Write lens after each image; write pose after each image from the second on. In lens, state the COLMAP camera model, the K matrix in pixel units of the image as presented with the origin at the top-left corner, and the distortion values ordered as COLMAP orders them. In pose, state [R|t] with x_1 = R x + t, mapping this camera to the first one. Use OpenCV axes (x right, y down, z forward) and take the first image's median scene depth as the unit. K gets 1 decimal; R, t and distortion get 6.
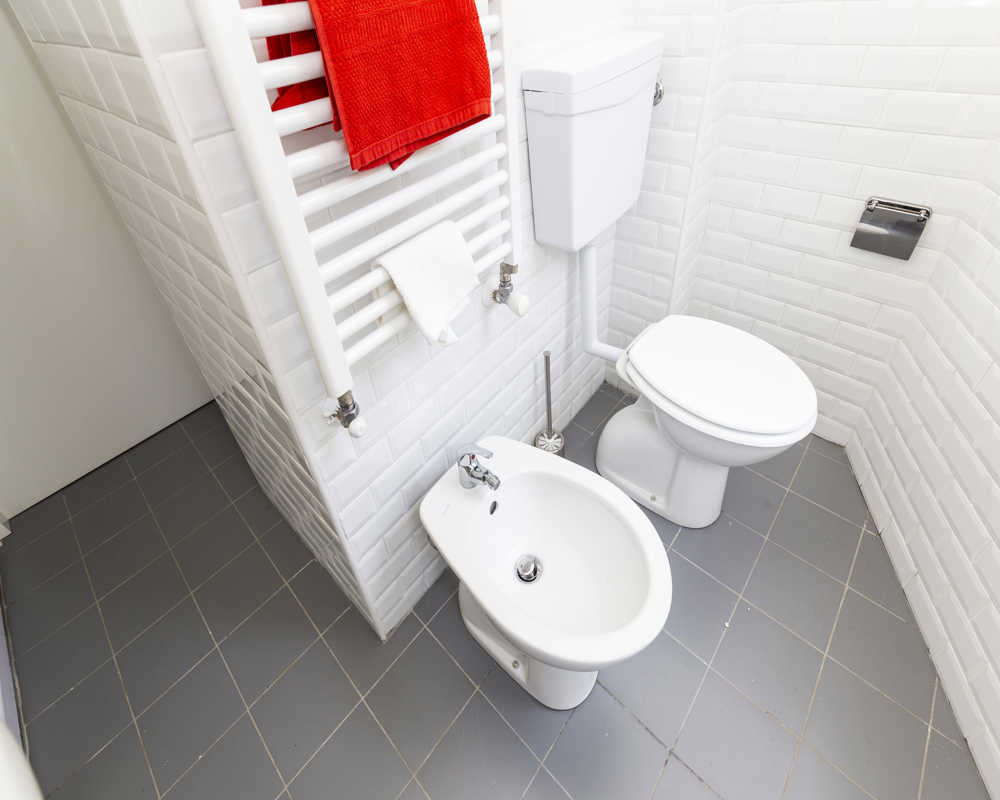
lens RADIAL K [[491.1, 0, 543.5], [0, 491.1, 378.2], [0, 0, 1]] dist [-0.001276, -0.000005]
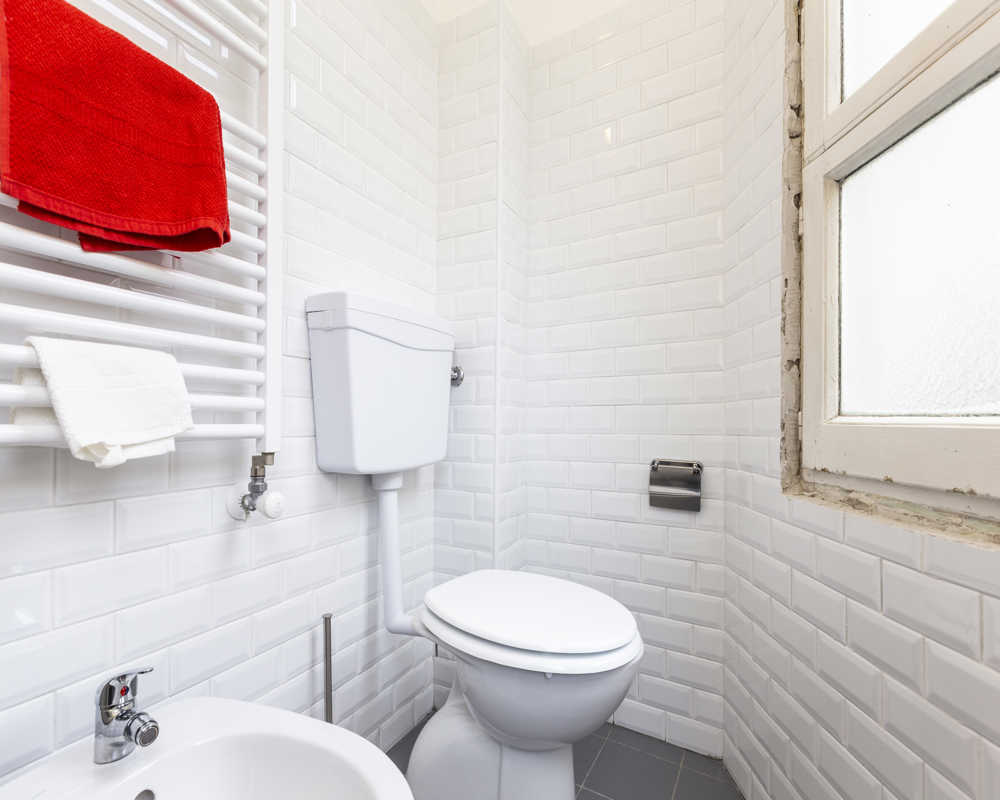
lens RADIAL K [[490.9, 0, 520.6], [0, 490.9, 418.0], [0, 0, 1]] dist [-0.002267, -0.000517]
pose [[0.976342, 0.036581, 0.213113, 0.138845], [0.097431, 0.805437, -0.584618, 0.199949], [-0.193036, 0.591551, 0.782819, 0.132096]]
